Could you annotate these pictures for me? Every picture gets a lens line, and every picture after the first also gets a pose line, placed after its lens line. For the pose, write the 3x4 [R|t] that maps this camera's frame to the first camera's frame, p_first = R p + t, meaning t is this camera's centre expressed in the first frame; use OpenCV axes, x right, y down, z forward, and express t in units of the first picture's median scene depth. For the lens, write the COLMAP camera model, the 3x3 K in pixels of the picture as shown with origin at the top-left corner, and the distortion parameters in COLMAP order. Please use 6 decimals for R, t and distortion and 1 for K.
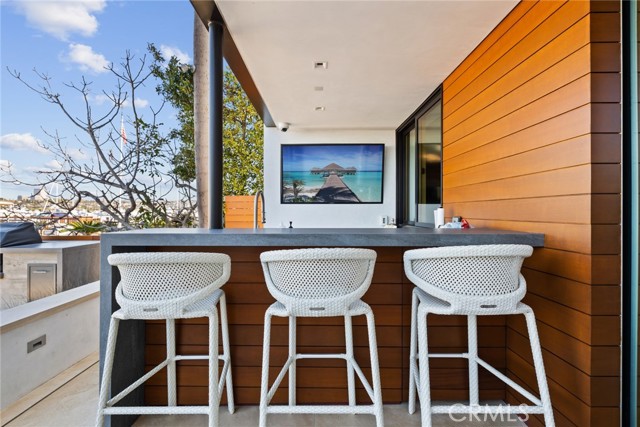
lens RADIAL K [[273.4, 0, 313.5], [0, 273.4, 213.6], [0, 0, 1]] dist [-0.001597, -0.000094]
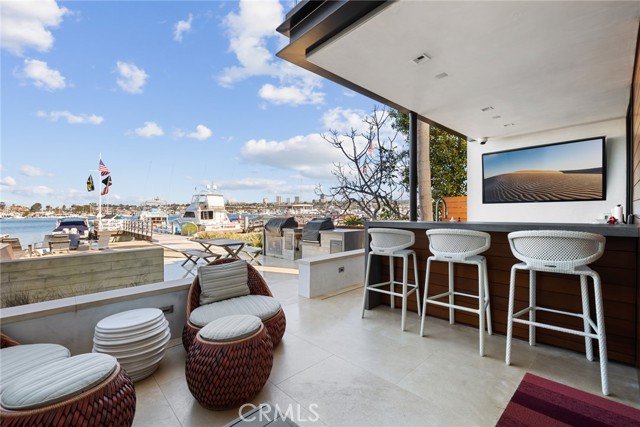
lens RADIAL K [[274.4, 0, 318.4], [0, 274.4, 216.9], [0, 0, 1]] dist [0.001382, -0.000023]
pose [[0.692844, 0.007213, -0.721051, 0.182710], [0.008062, 0.999810, 0.017748, -0.003030], [0.721042, -0.018109, 0.692655, -0.260100]]
